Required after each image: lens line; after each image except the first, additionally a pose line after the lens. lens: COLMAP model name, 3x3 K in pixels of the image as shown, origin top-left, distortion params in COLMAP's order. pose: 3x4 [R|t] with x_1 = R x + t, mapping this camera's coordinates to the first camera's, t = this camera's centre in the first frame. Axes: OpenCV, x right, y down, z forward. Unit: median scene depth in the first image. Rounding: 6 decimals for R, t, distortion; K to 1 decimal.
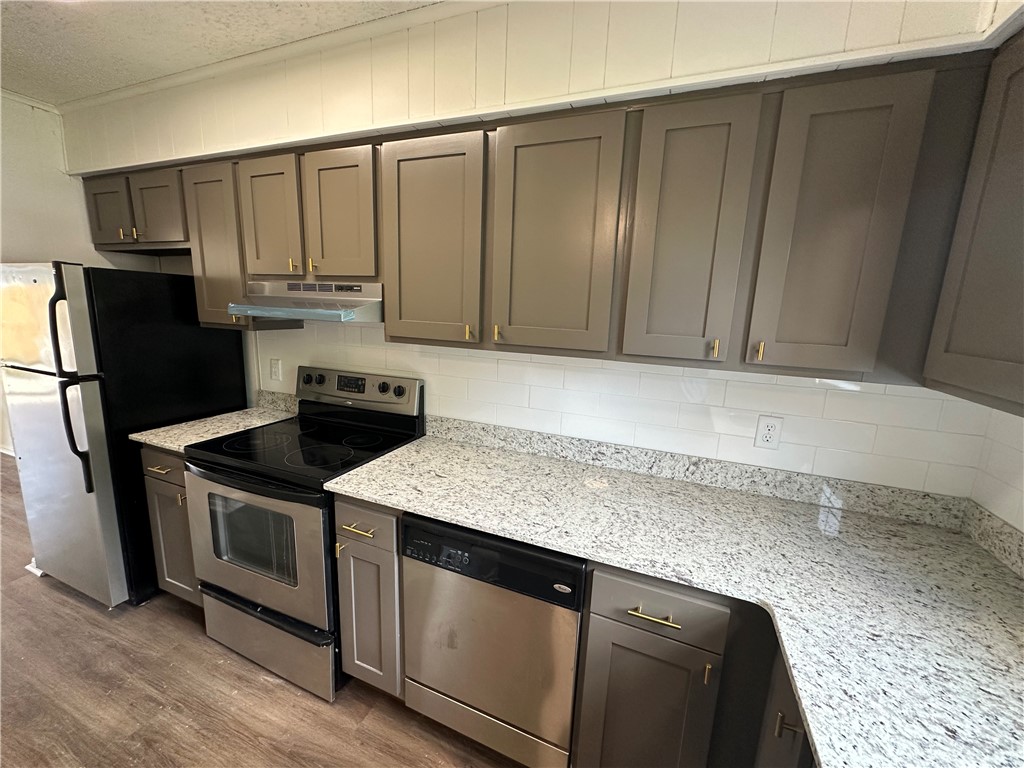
lens RADIAL K [[408.5, 0, 512.0], [0, 408.5, 384.0], [0, 0, 1]] dist [-0.001154, 0.000101]
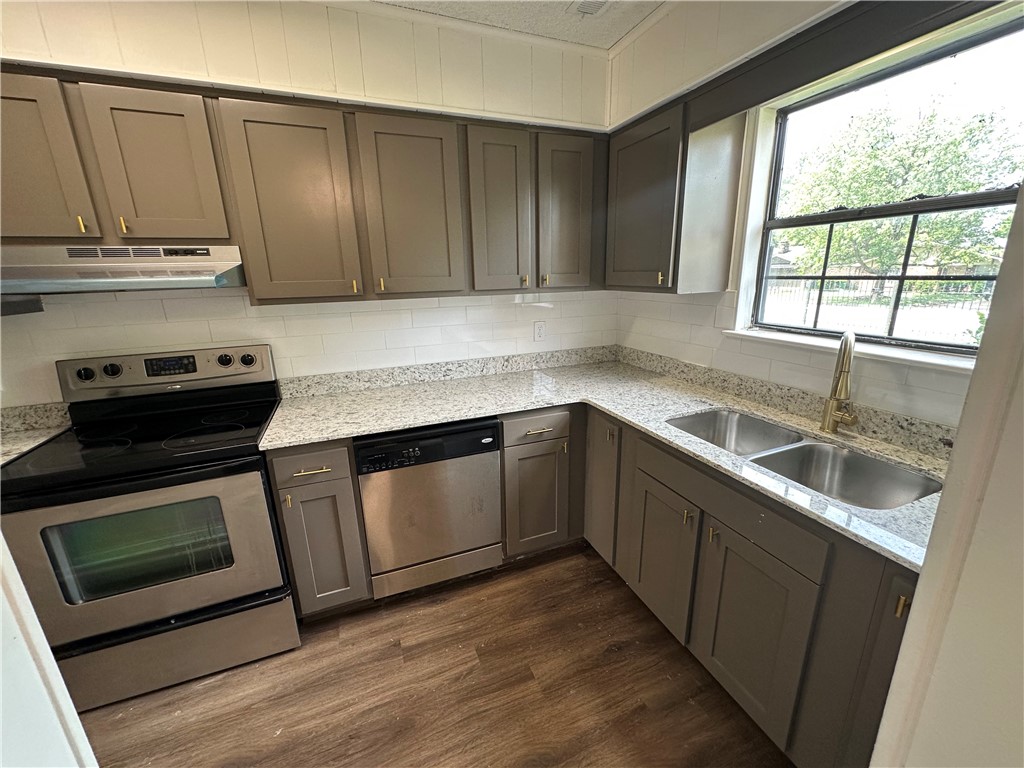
lens RADIAL K [[408.5, 0, 512.0], [0, 408.5, 384.0], [0, 0, 1]] dist [-0.001154, 0.000101]
pose [[0.717977, -0.235430, 0.655043, -0.582280], [0.181063, 0.971837, 0.150830, 0.049709], [-0.672105, 0.010311, 0.740384, -0.174231]]
